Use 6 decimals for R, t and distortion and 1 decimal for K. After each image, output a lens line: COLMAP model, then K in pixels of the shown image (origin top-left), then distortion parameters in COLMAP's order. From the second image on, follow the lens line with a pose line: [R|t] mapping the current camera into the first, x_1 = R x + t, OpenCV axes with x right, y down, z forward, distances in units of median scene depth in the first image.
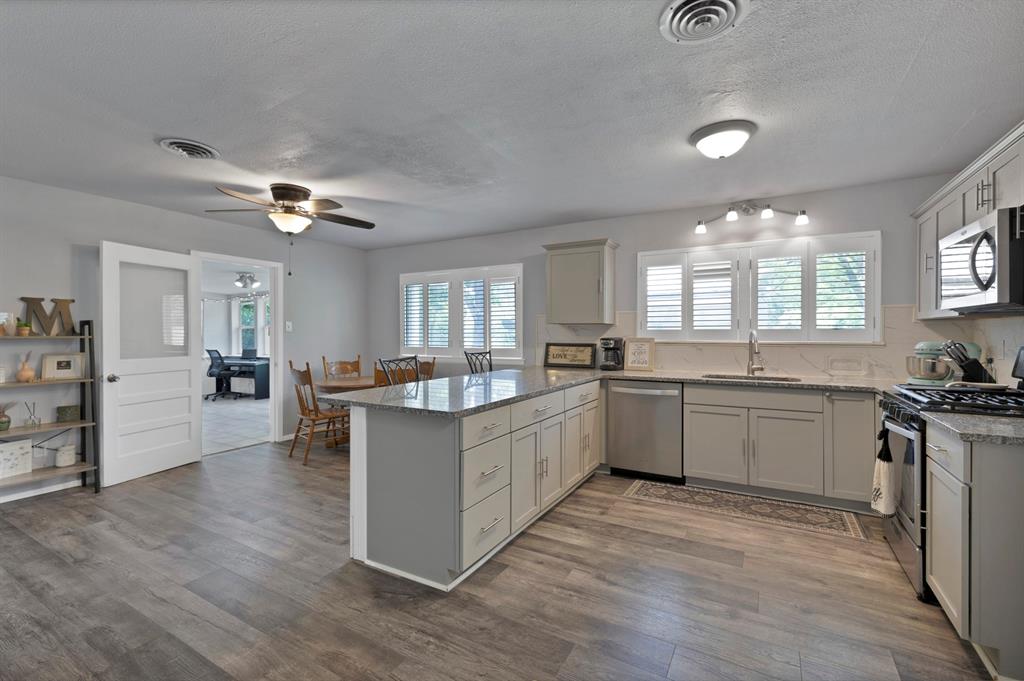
lens RADIAL K [[430.6, 0, 492.9], [0, 430.6, 334.3], [0, 0, 1]] dist [0.000277, 0.000131]
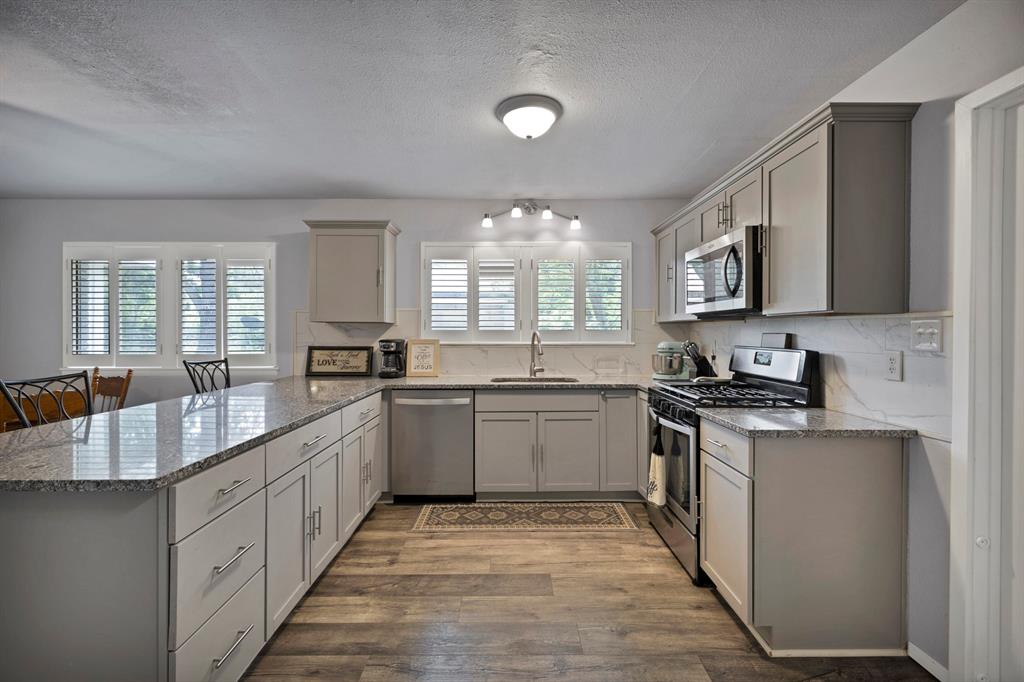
lens RADIAL K [[452.0, 0, 489.4], [0, 452.0, 333.5], [0, 0, 1]] dist [-0.001063, -0.000088]
pose [[0.865366, 0.000390, 0.501141, -0.006234], [0.000514, 0.999998, -0.001665, -0.002600], [-0.501141, 0.001698, 0.865364, 0.177629]]
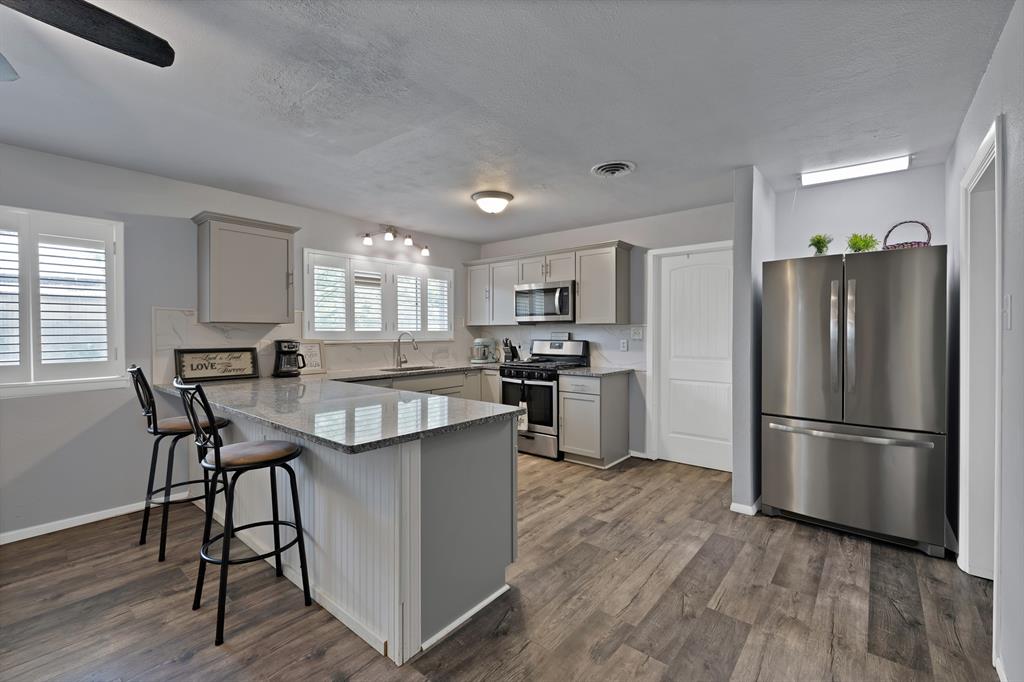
lens RADIAL K [[452.6, 0, 517.4], [0, 452.6, 335.7], [0, 0, 1]] dist [-0.000256, 0.000126]
pose [[0.154441, -0.006940, 0.987978, -0.745225], [0.006714, 0.999960, 0.005975, -0.003514], [-0.987979, 0.005711, 0.154482, 0.523535]]
